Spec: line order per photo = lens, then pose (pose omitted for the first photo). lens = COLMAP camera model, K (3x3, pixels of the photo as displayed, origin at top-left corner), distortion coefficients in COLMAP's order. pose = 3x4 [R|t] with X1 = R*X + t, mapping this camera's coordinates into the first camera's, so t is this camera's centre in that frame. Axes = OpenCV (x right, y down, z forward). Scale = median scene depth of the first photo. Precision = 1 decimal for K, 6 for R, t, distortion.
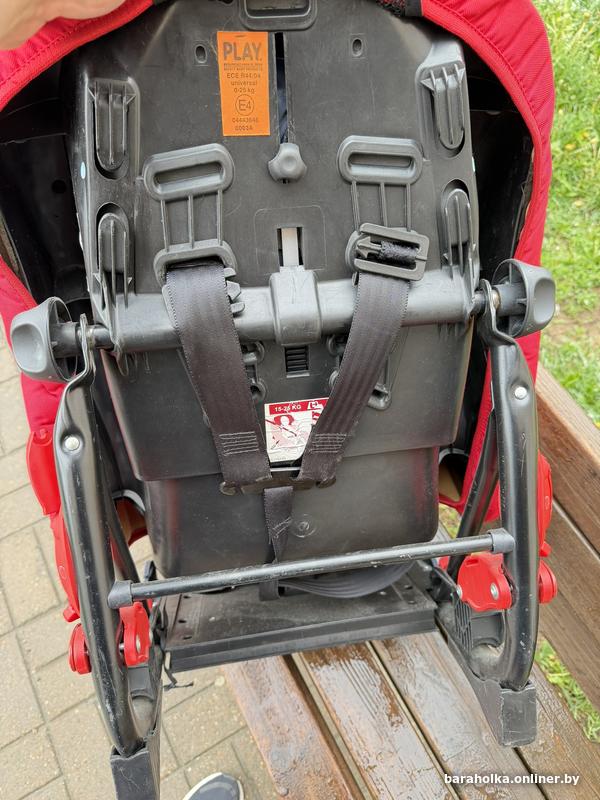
lens RADIAL K [[572.4, 0, 300.0], [0, 572.4, 400.0], [0, 0, 1]] dist [0.006102, -0.014056]
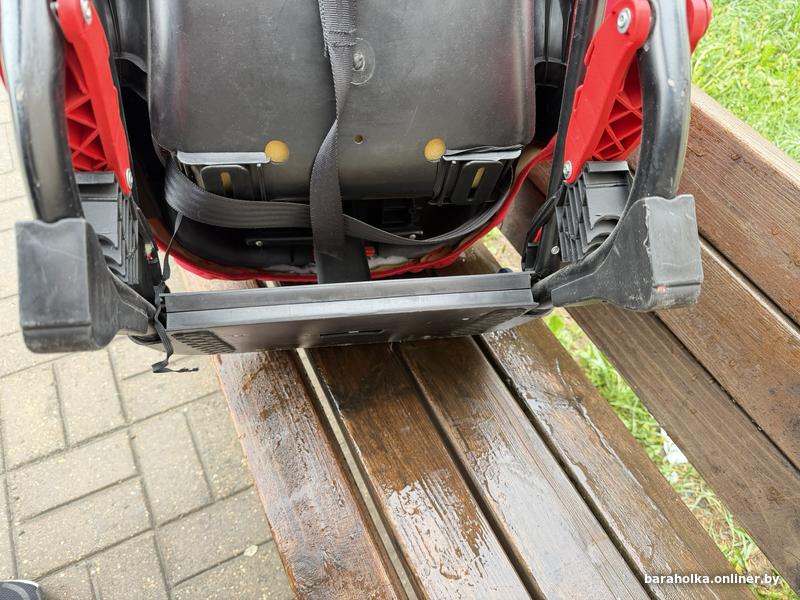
lens RADIAL K [[572.4, 0, 400.0], [0, 572.4, 300.0], [0, 0, 1]] dist [0.006102, -0.014056]
pose [[0.997660, 0.067000, 0.013625, 0.032321], [-0.063496, 0.981839, -0.178775, 0.284319], [-0.025356, 0.177492, 0.983796, 0.156677]]
